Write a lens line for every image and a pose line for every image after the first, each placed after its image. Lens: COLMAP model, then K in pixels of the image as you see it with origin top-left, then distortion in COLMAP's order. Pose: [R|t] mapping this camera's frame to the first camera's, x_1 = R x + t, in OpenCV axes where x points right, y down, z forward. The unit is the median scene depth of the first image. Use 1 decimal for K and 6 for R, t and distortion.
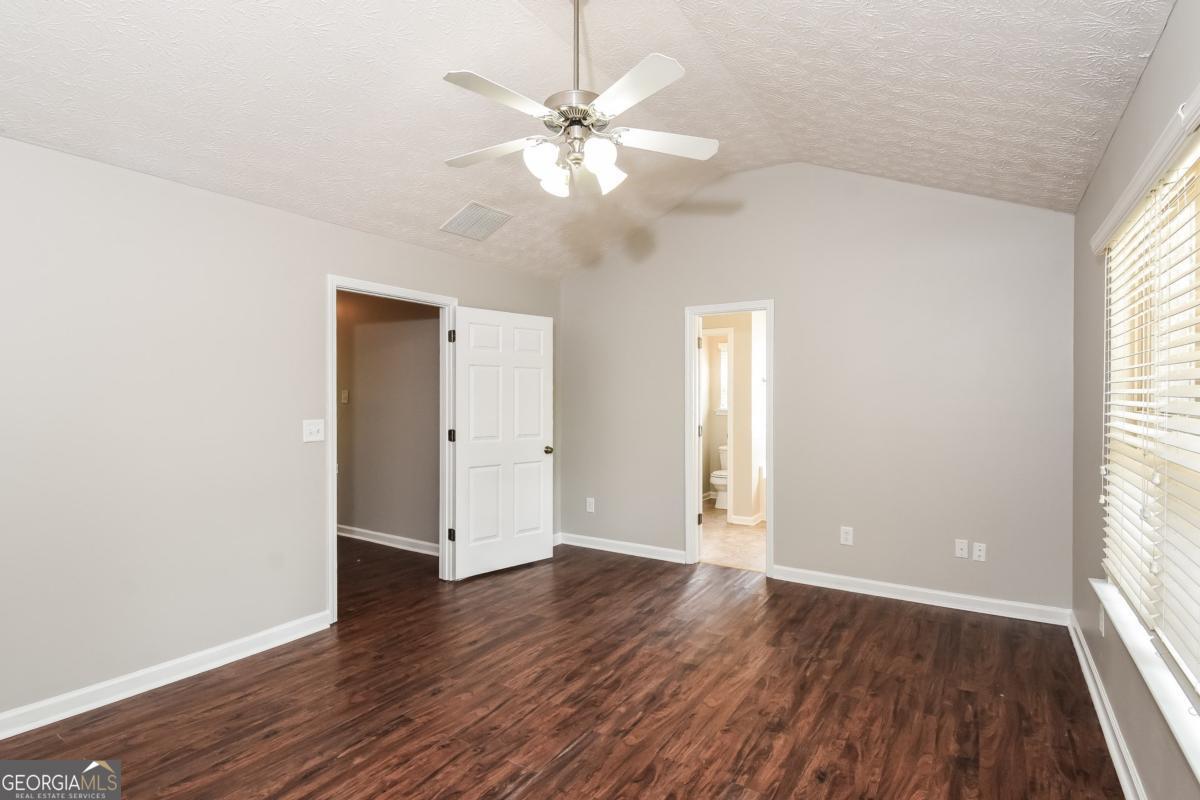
lens RADIAL K [[596.0, 0, 623.2], [0, 596.0, 384.0], [0, 0, 1]] dist [-0.007010, -0.015373]
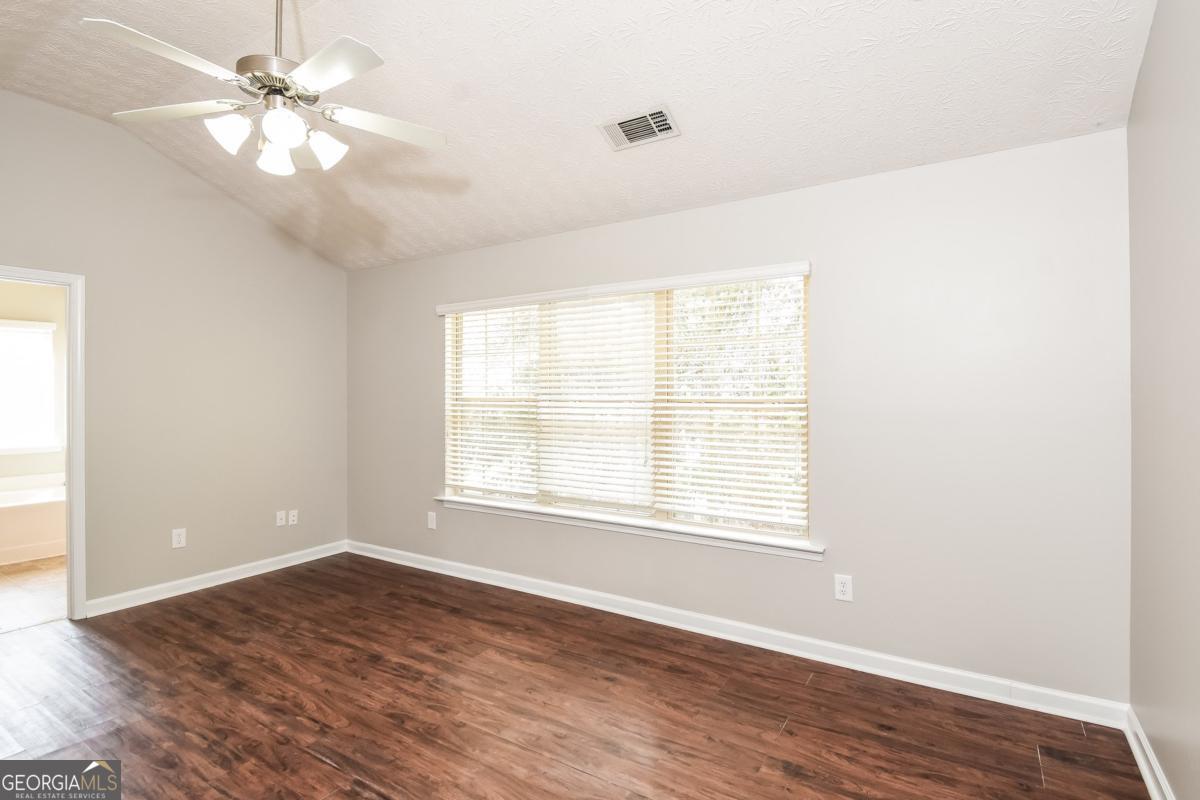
lens RADIAL K [[596.0, 0, 597.5], [0, 596.0, 398.3], [0, 0, 1]] dist [-0.007010, -0.015373]
pose [[-0.000233, -0.017527, 0.999846, -0.841183], [-0.011480, 0.999781, 0.017523, 0.000034], [-0.999934, -0.011474, -0.000434, 0.453705]]
